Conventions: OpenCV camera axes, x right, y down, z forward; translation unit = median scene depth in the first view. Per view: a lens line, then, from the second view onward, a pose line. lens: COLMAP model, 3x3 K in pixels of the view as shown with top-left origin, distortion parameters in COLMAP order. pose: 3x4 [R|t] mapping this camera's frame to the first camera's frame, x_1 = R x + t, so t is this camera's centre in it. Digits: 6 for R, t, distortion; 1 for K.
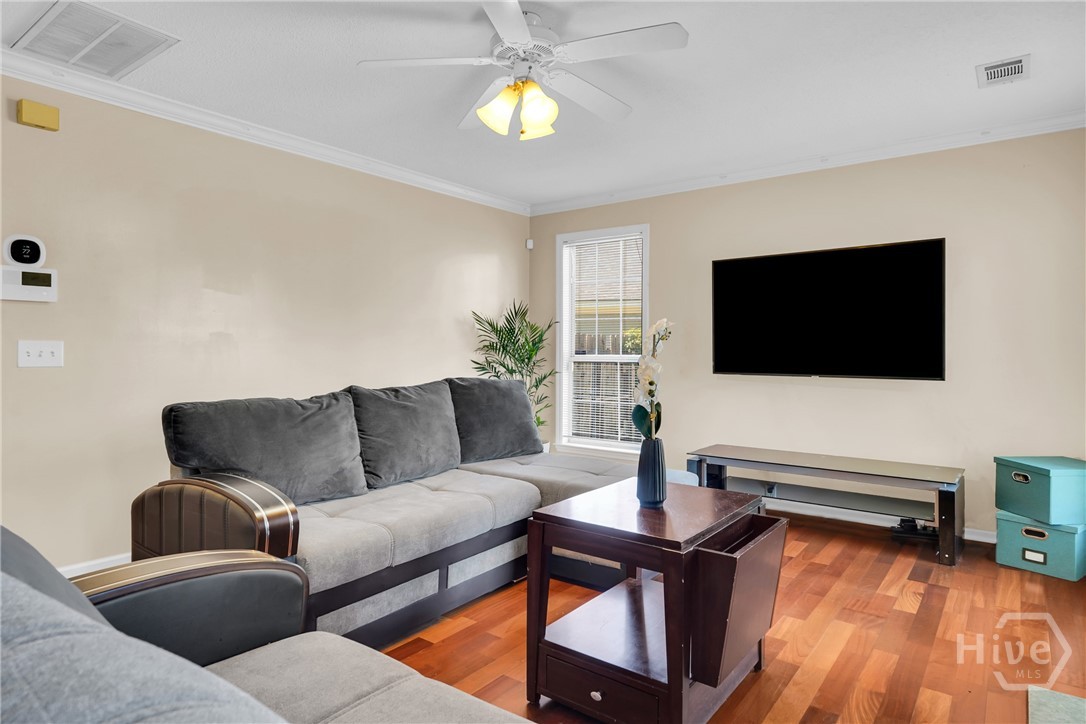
lens RADIAL K [[629.4, 0, 541.2], [0, 629.4, 345.4], [0, 0, 1]] dist [0.001127, 0.000369]
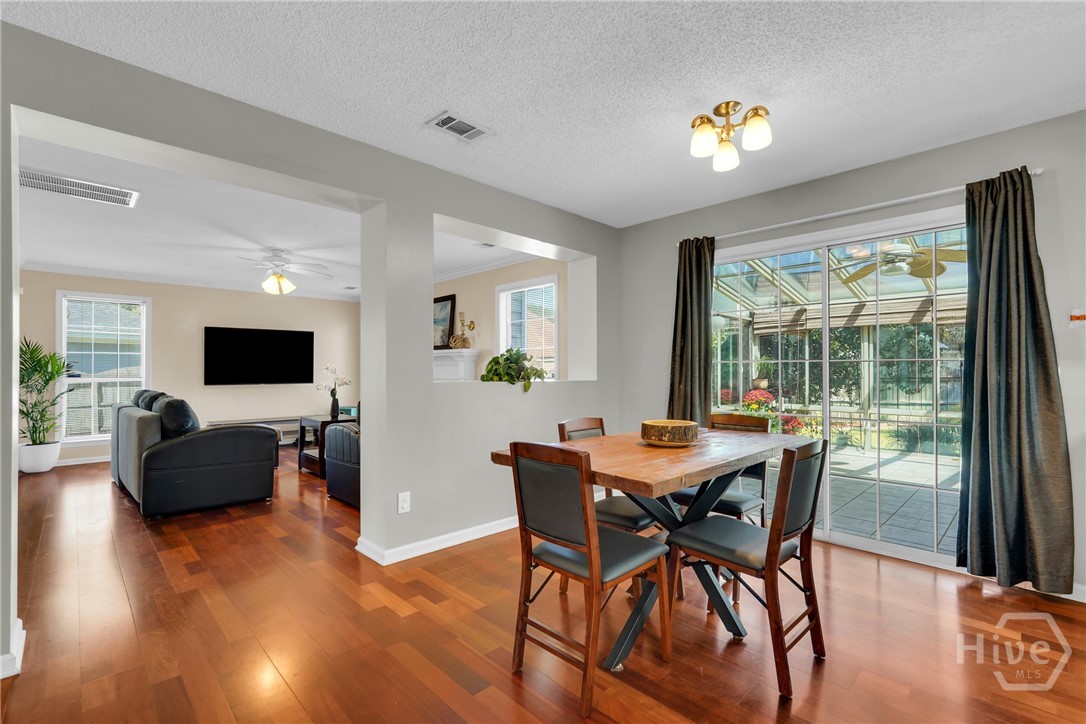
lens RADIAL K [[483.7, 0, 539.9], [0, 483.7, 363.6], [0, 0, 1]] dist [0.001884, 0.000186]
pose [[0.148633, 0.011239, 0.988828, -1.476569], [-0.001360, 0.999937, -0.011161, -0.008986], [-0.988891, 0.000314, 0.148639, -0.328401]]
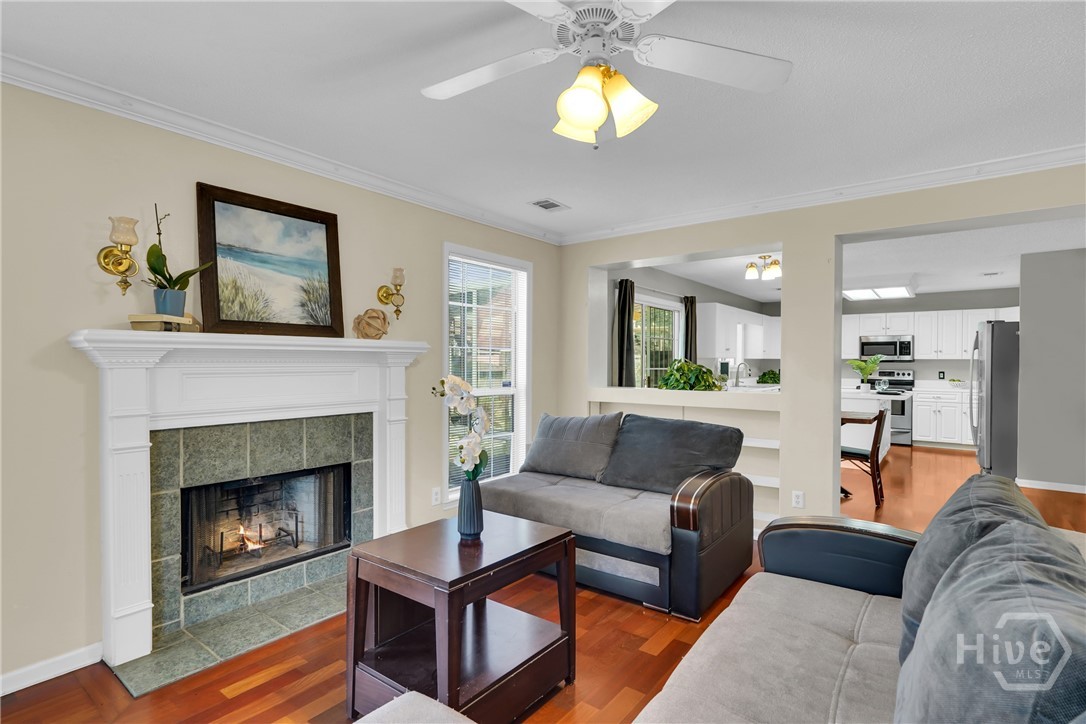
lens RADIAL K [[553.4, 0, 544.6], [0, 553.4, 365.9], [0, 0, 1]] dist [-0.000981, -0.000176]
pose [[-0.999853, -0.005887, -0.016091, 0.033296], [-0.005951, 0.999975, 0.003918, -0.041857], [0.016068, 0.004013, -0.999863, 1.314707]]
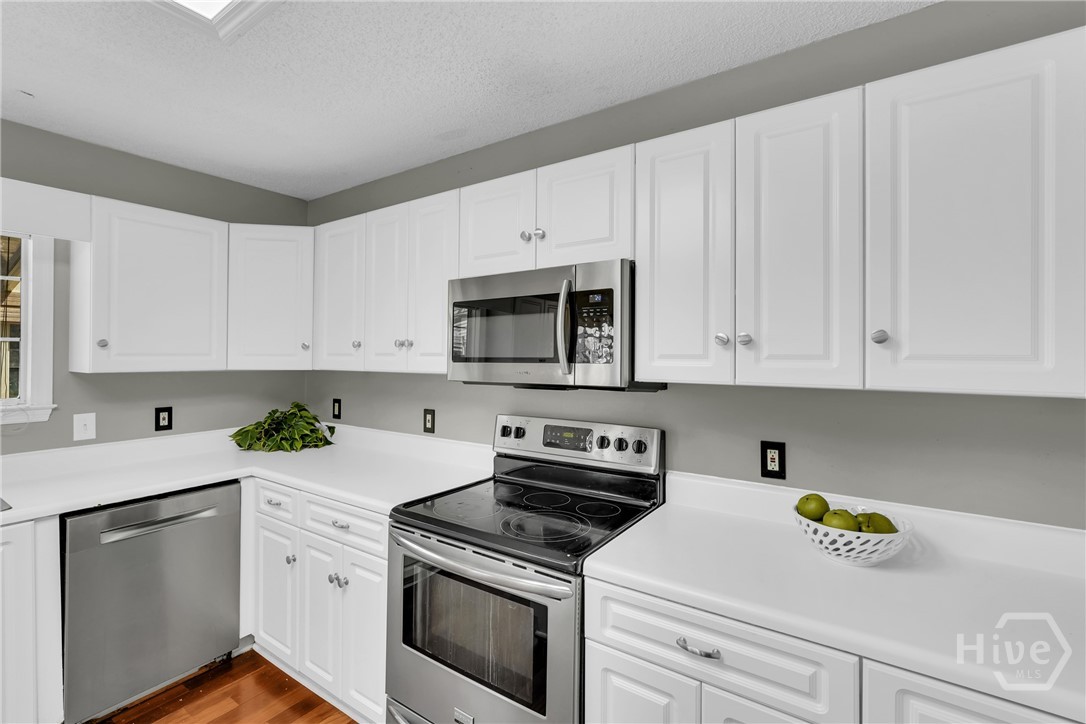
lens RADIAL K [[490.7, 0, 541.9], [0, 490.7, 351.4], [0, 0, 1]] dist [-0.001456, -0.000016]
pose [[-0.998896, -0.003675, -0.046837, -1.698474], [-0.003353, 0.999970, -0.006945, -0.100422], [0.046861, -0.006780, -0.998878, -0.885606]]
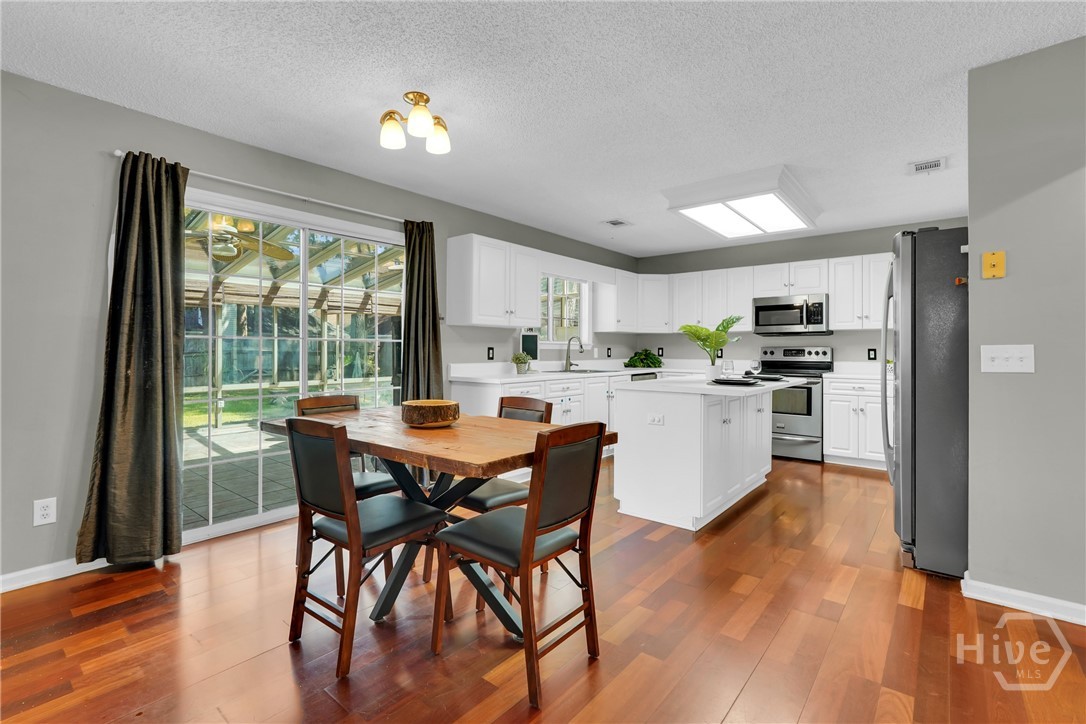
lens RADIAL K [[498.7, 0, 542.2], [0, 498.7, 348.6], [0, 0, 1]] dist [0.000266, 0.000275]
pose [[-0.999354, -0.004428, 0.035662, -0.945908], [-0.004580, 0.999981, -0.004193, -0.003911], [-0.035643, -0.004354, -0.999355, 0.283061]]
